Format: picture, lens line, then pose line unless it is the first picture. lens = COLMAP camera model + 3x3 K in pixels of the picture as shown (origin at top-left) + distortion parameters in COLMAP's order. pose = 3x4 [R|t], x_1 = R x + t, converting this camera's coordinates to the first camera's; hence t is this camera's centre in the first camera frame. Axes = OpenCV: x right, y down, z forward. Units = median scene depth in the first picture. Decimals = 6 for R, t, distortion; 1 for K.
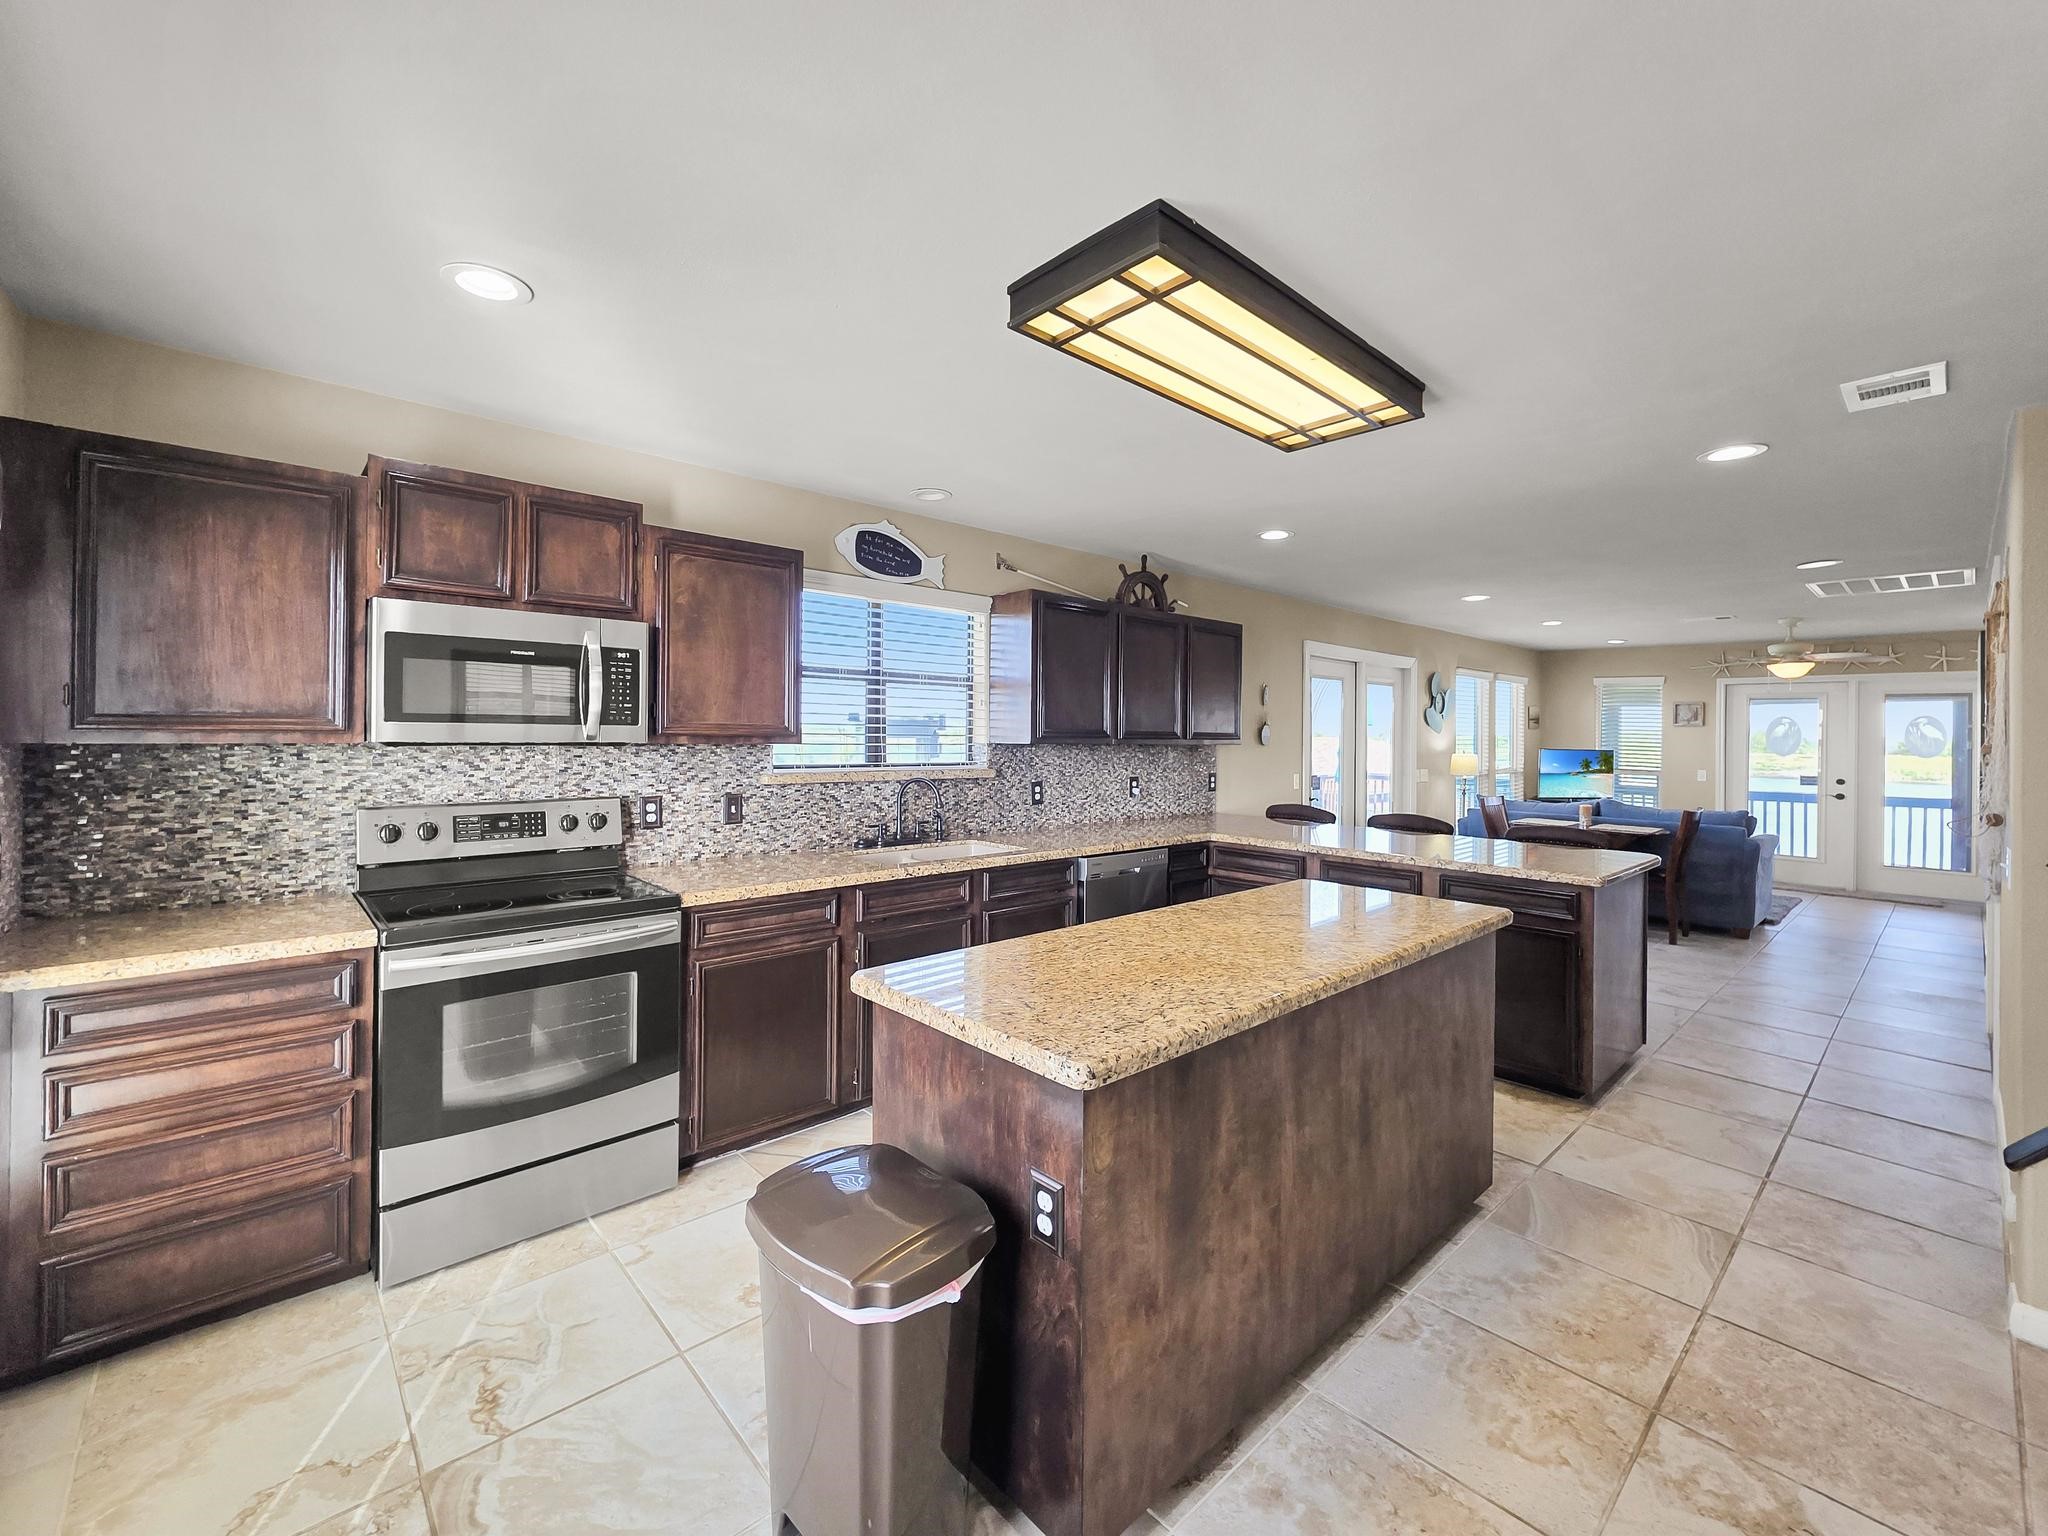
lens RADIAL K [[847.0, 0, 984.3], [0, 847.0, 729.3], [0, 0, 1]] dist [0.003899, -0.001278]
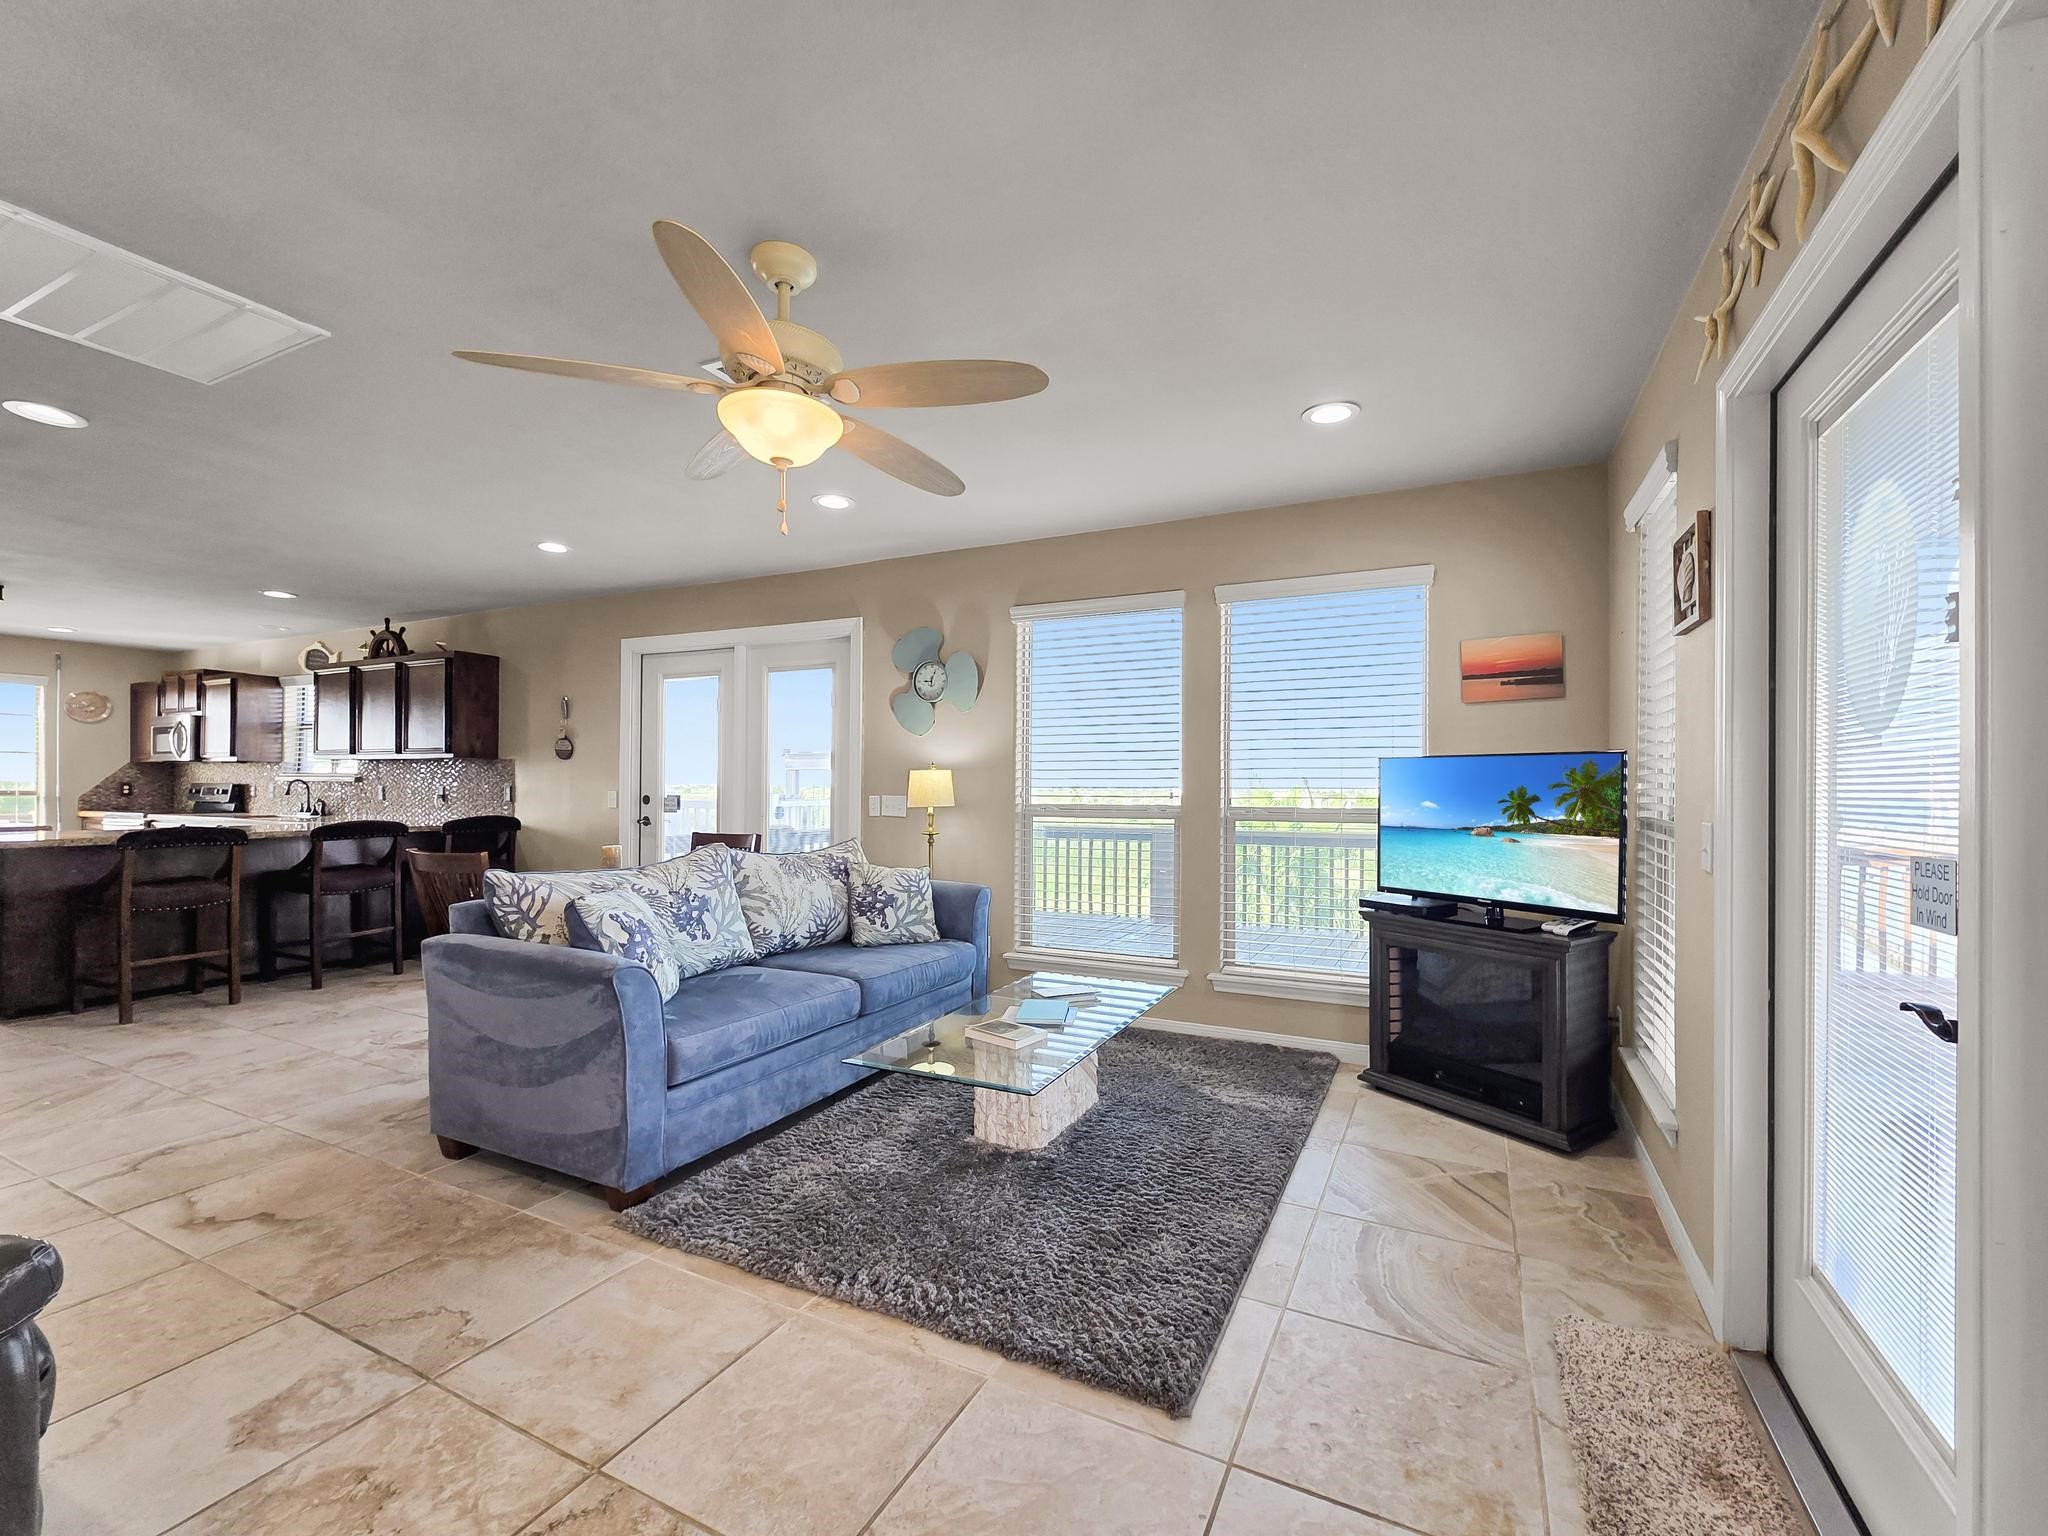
lens RADIAL K [[847.0, 0, 1070.5], [0, 847.0, 788.7], [0, 0, 1]] dist [0.003899, -0.001278]
pose [[0.406697, -0.004999, -0.913550, 1.144384], [0.004923, 0.999983, -0.003281, 0.046095], [0.913550, -0.003163, 0.406714, 0.889319]]
